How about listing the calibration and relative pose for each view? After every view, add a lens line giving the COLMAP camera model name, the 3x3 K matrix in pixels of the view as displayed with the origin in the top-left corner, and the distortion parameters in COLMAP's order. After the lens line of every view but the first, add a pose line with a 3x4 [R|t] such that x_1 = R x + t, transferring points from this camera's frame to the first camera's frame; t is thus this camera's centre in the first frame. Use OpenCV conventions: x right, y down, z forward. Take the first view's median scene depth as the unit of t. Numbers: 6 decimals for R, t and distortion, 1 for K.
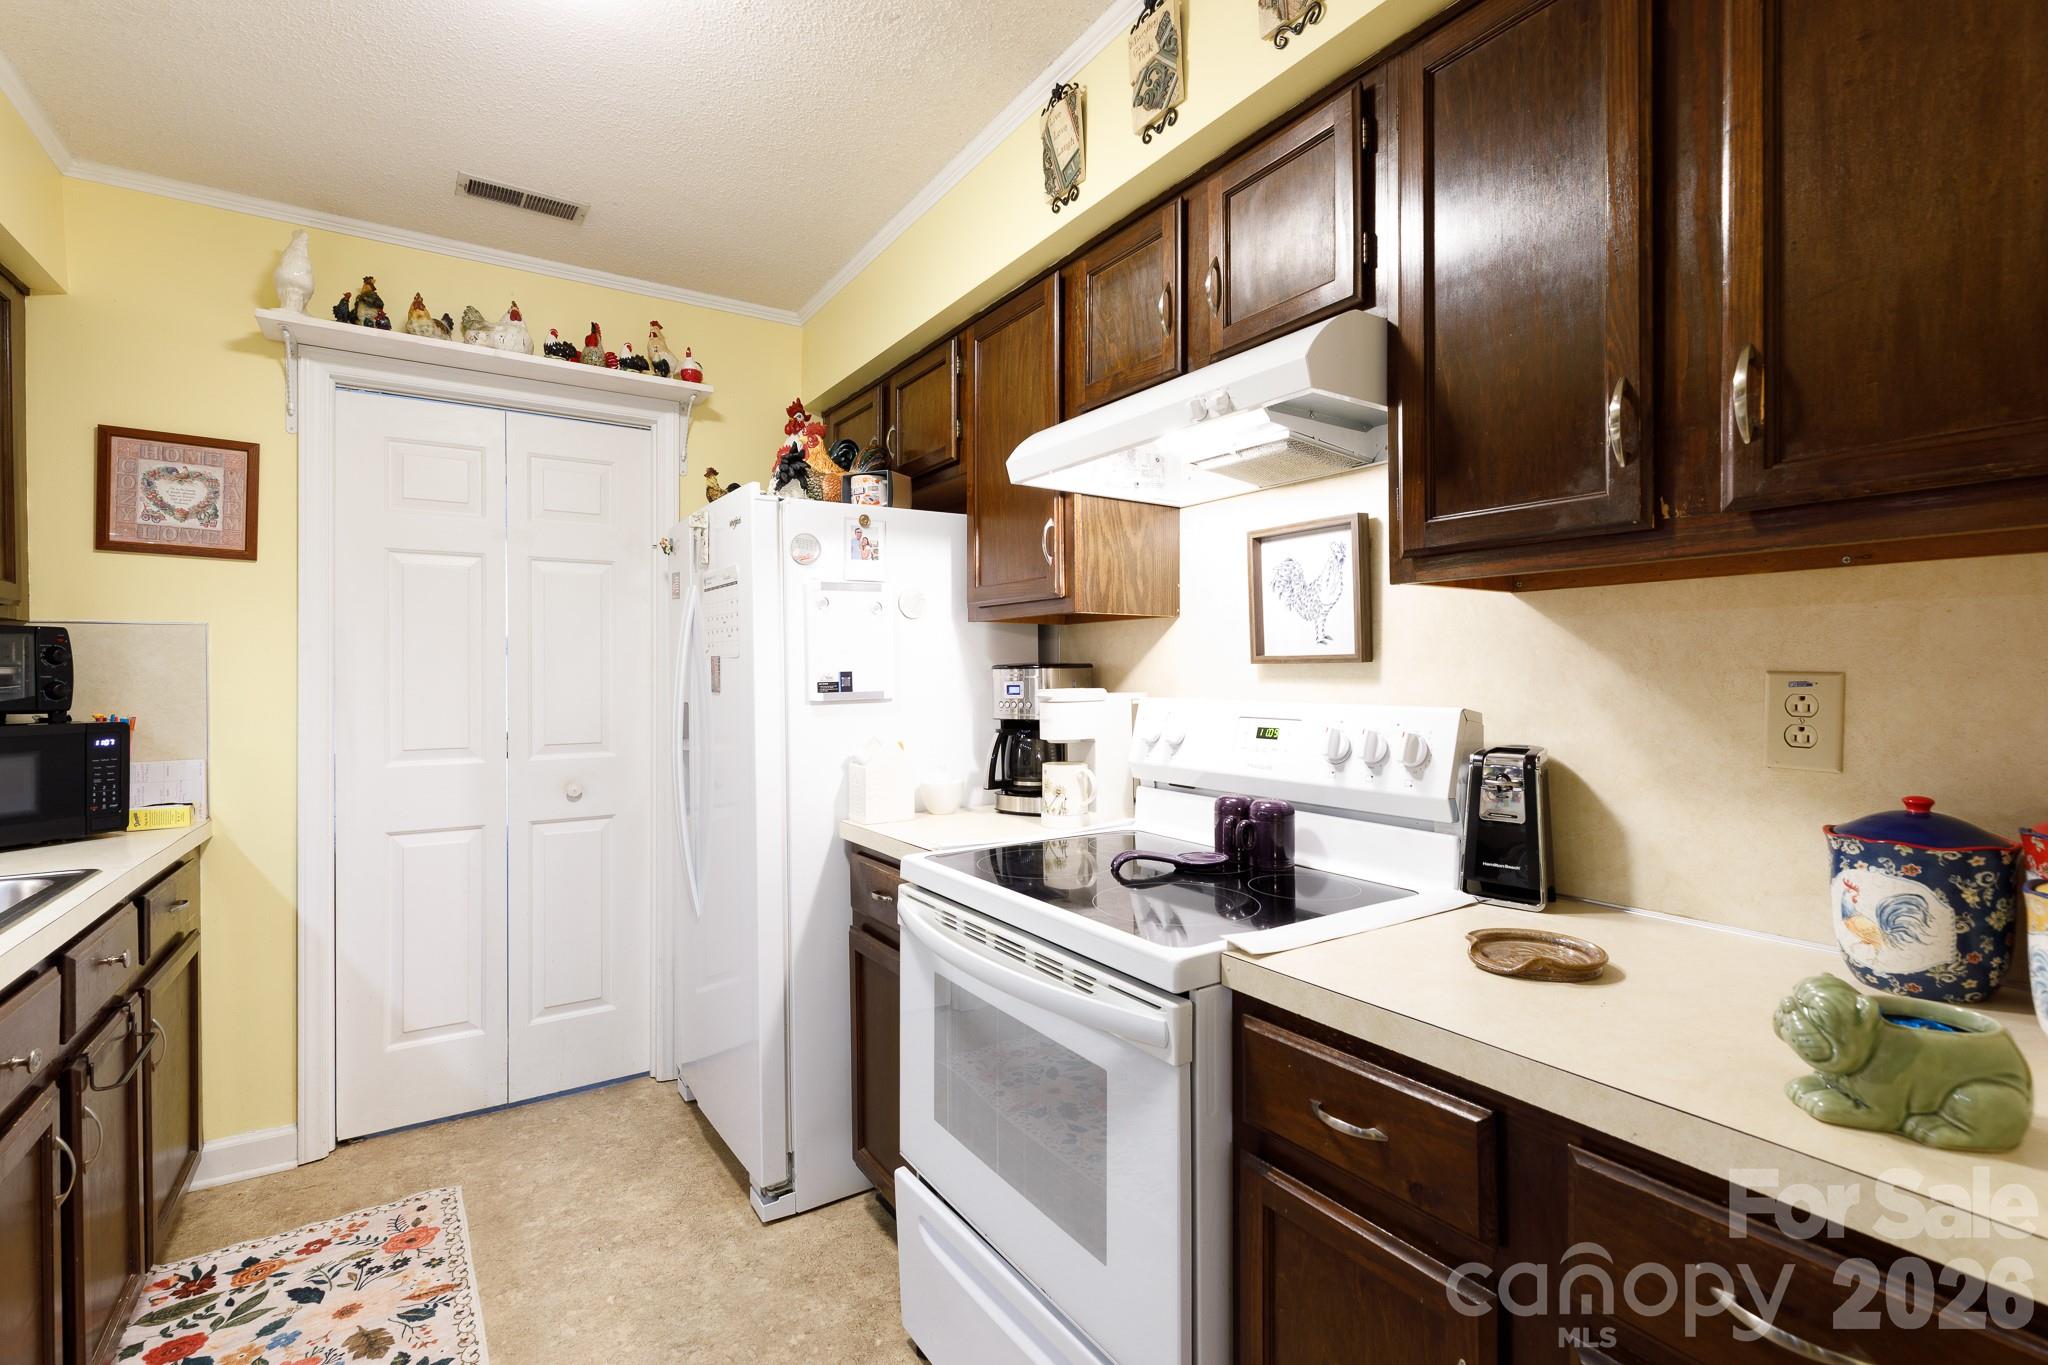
lens RADIAL K [[917.9, 0, 1023.2], [0, 917.9, 673.7], [0, 0, 1]] dist [0.002669, -0.000333]
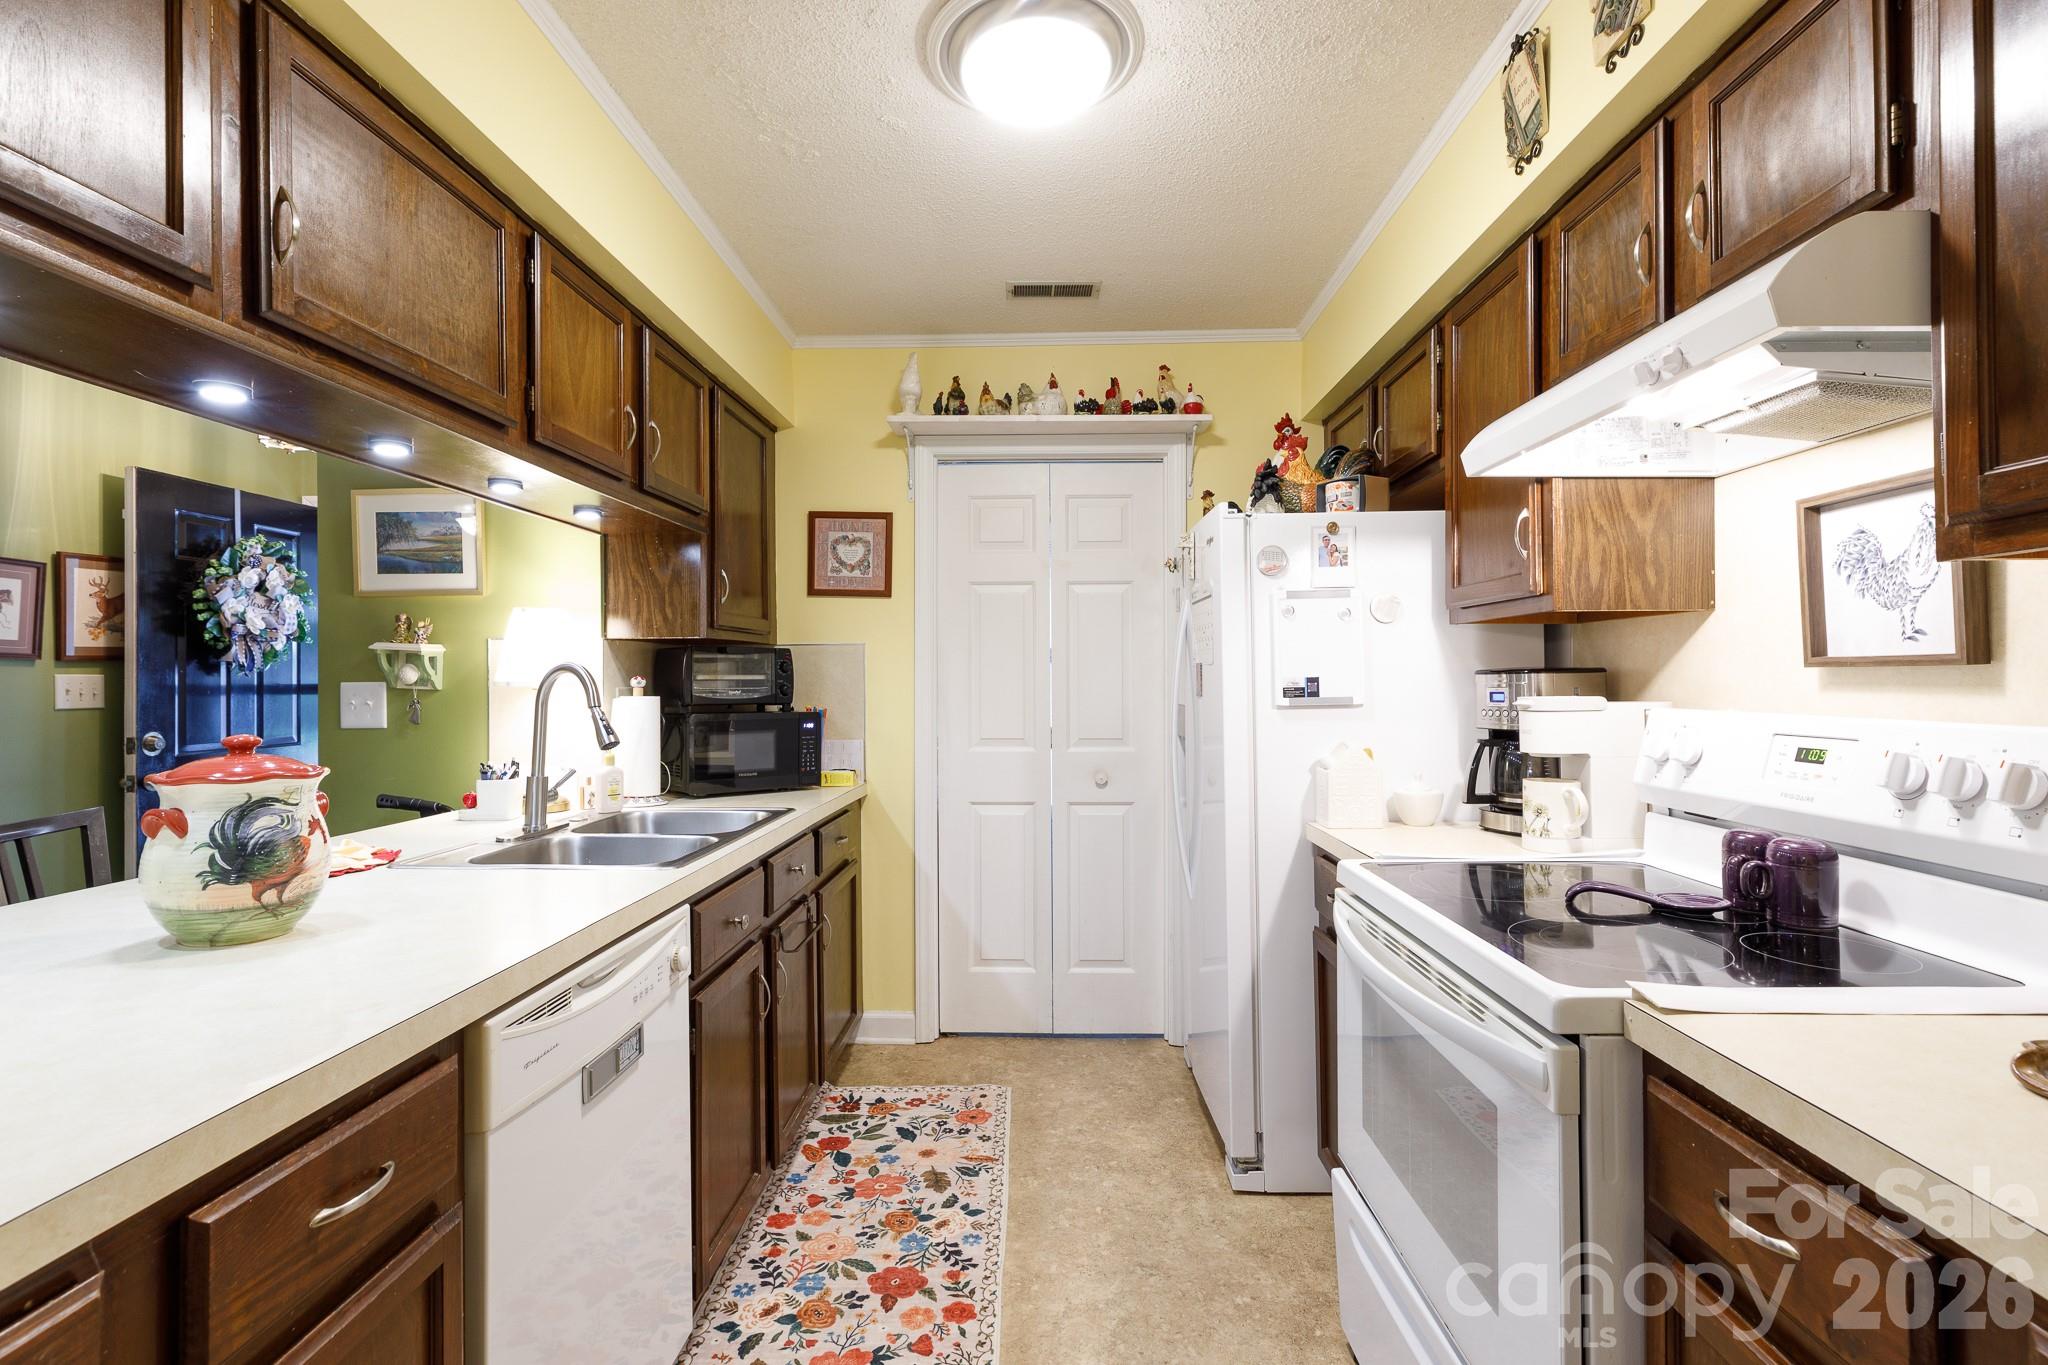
lens RADIAL K [[917.9, 0, 1037.2], [0, 917.9, 674.3], [0, 0, 1]] dist [0.002669, -0.000333]
pose [[0.828031, -0.002435, -0.560676, 0.144236], [0.000030, 0.999991, -0.004298, -0.001336], [0.560682, 0.003542, 0.828024, -0.022511]]
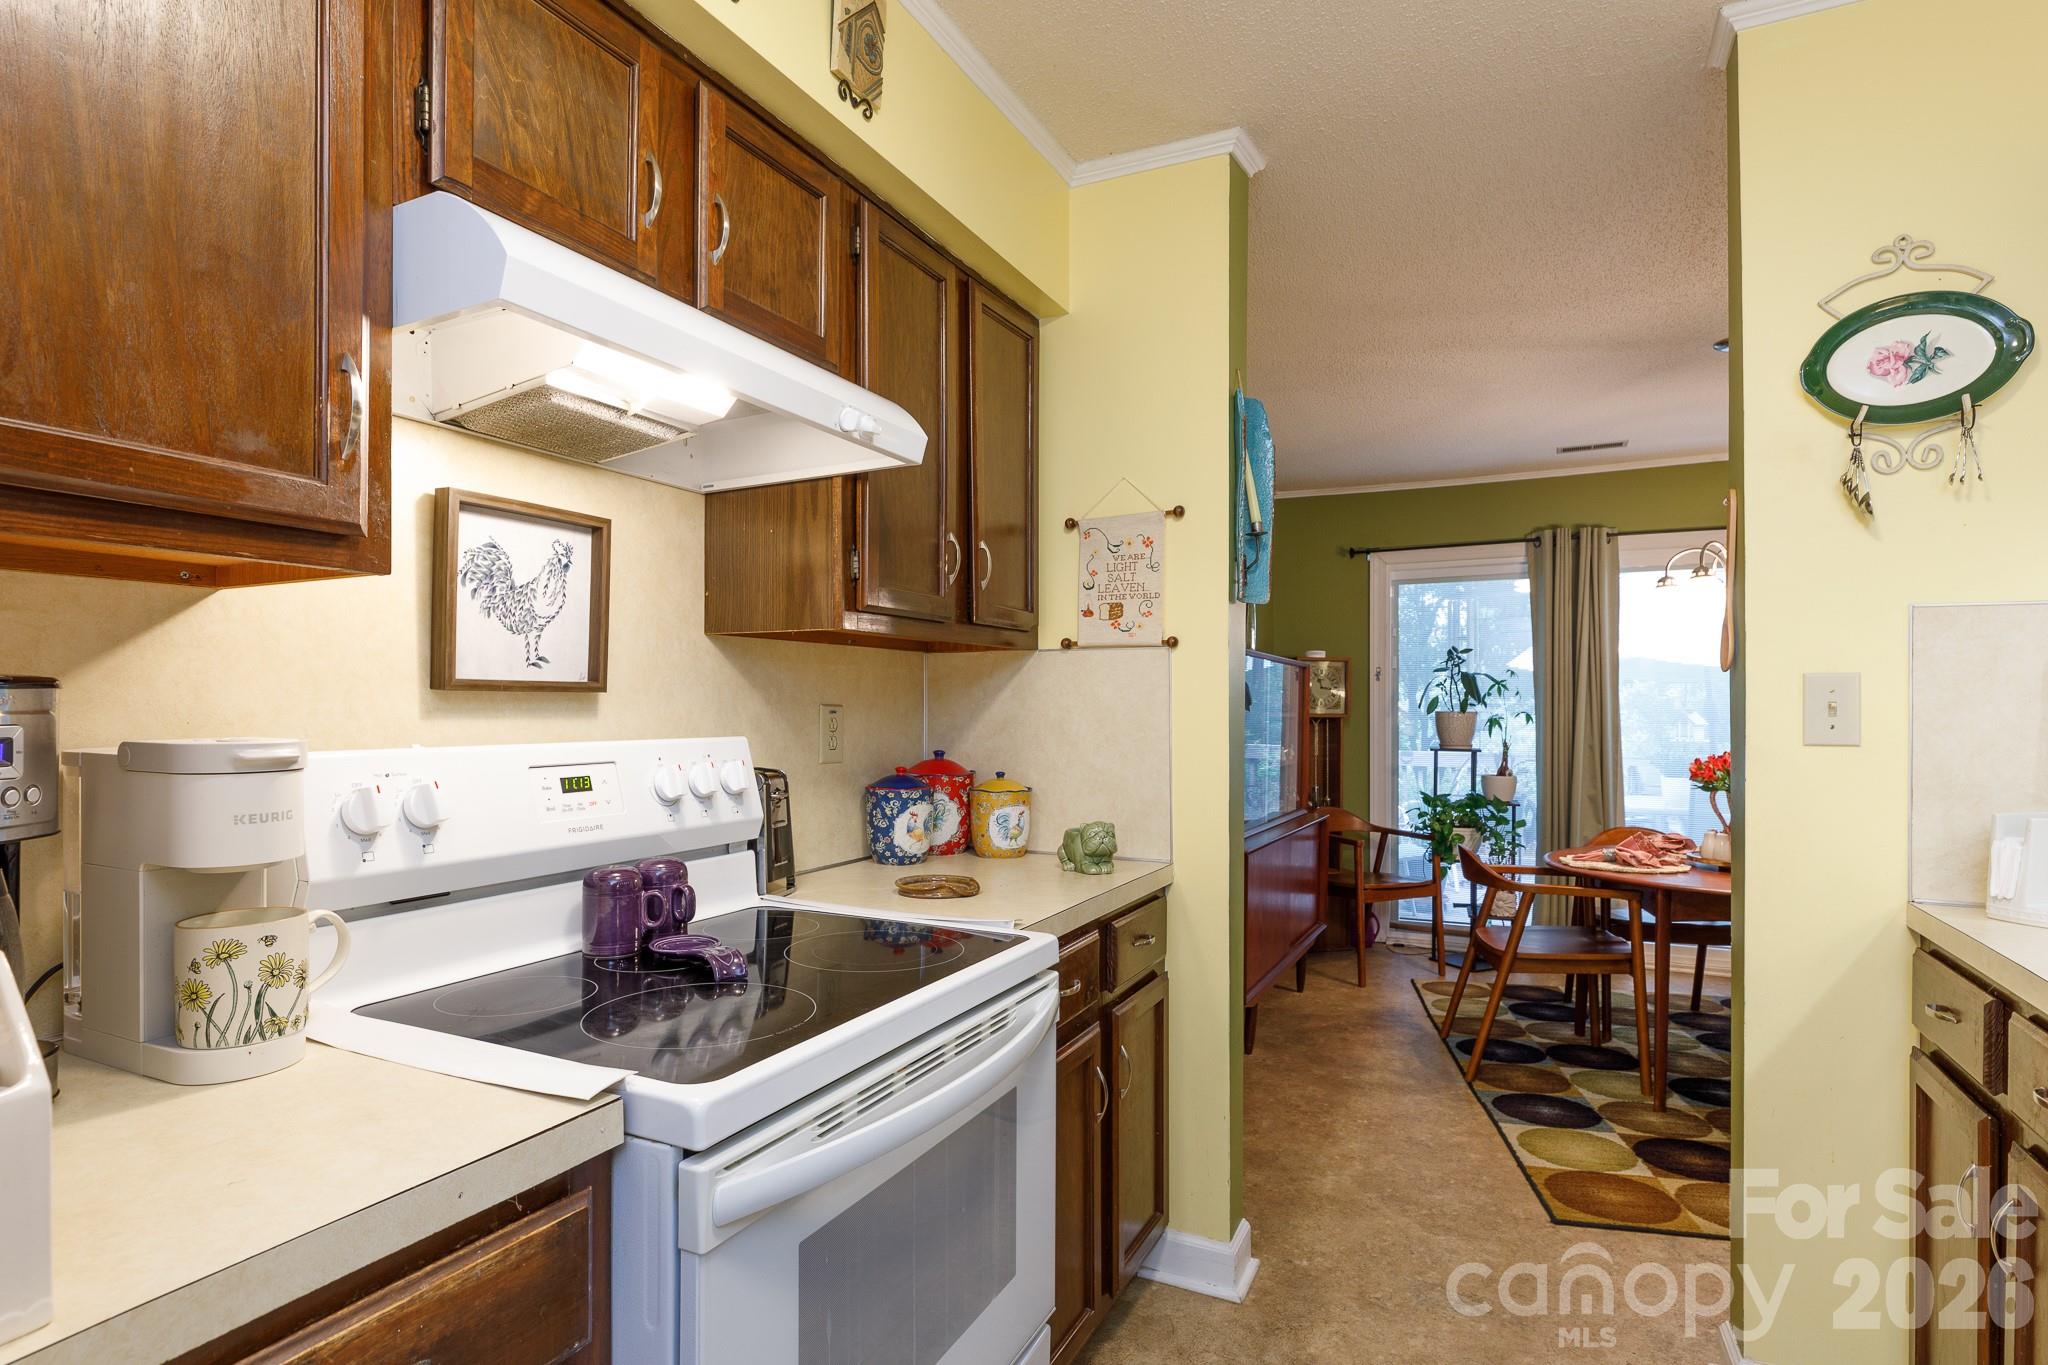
lens RADIAL K [[1046.6, 0, 1016.7], [0, 1046.6, 695.7], [0, 0, 1]] dist [-0.001271, 0.002397]
pose [[-0.495252, 0.010007, 0.868692, -0.595896], [0.001850, 0.999944, -0.010464, 0.001920], [-0.868747, -0.003575, -0.495243, 1.006871]]
